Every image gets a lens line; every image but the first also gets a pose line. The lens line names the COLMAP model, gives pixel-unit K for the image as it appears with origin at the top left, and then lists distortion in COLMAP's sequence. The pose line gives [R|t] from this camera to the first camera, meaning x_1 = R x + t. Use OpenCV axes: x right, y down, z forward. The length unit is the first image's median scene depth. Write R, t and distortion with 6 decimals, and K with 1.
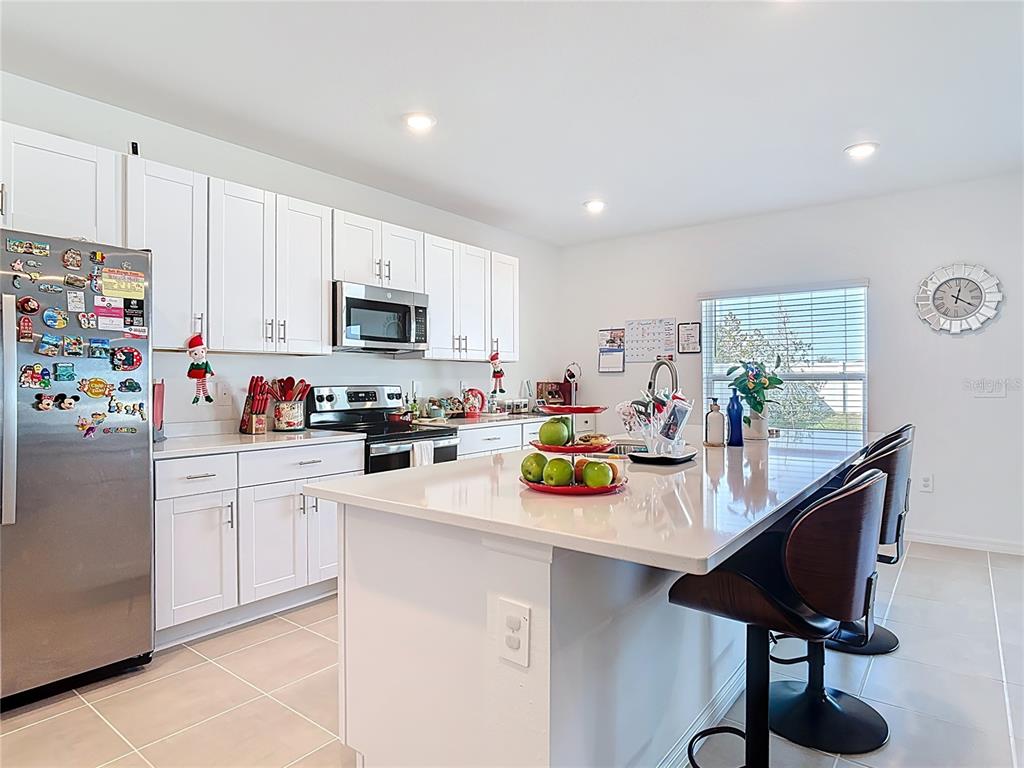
lens RADIAL K [[590.4, 0, 515.3], [0, 590.4, 382.2], [0, 0, 1]] dist [0.001136, -0.002116]
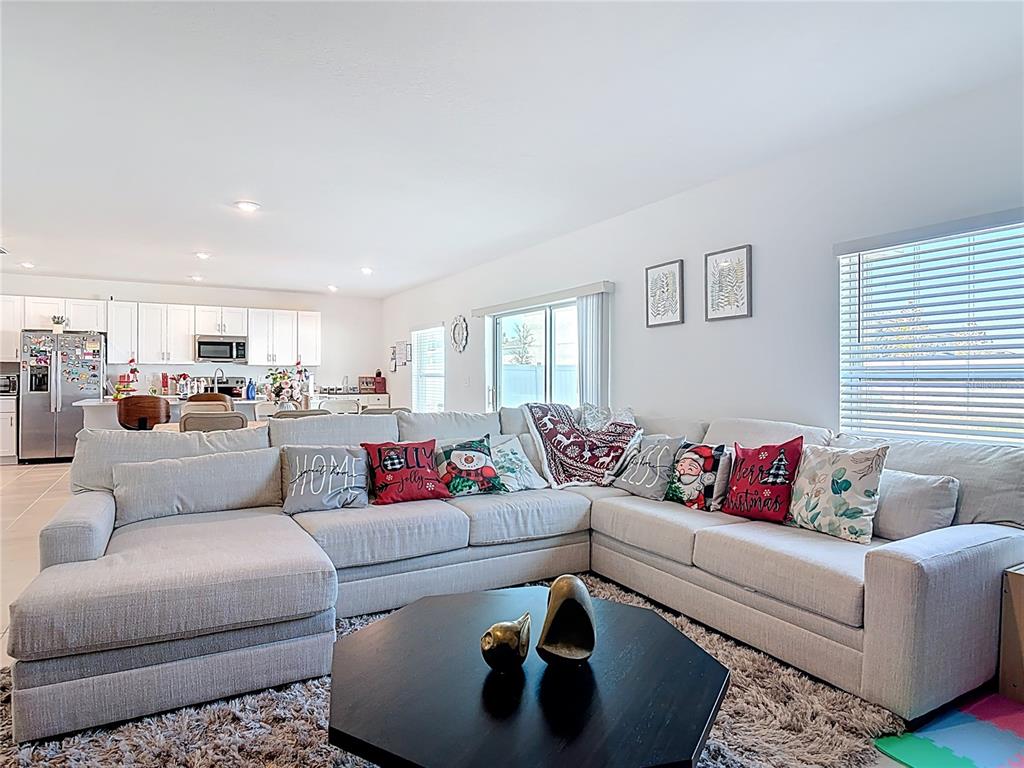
lens RADIAL K [[590.4, 0, 506.2], [0, 590.4, 381.5], [0, 0, 1]] dist [0.001136, -0.002116]
pose [[0.918082, 0.012290, -0.396199, 1.745680], [-0.008316, 0.999896, 0.011747, -0.013183], [0.396302, -0.007490, 0.918089, -0.707727]]
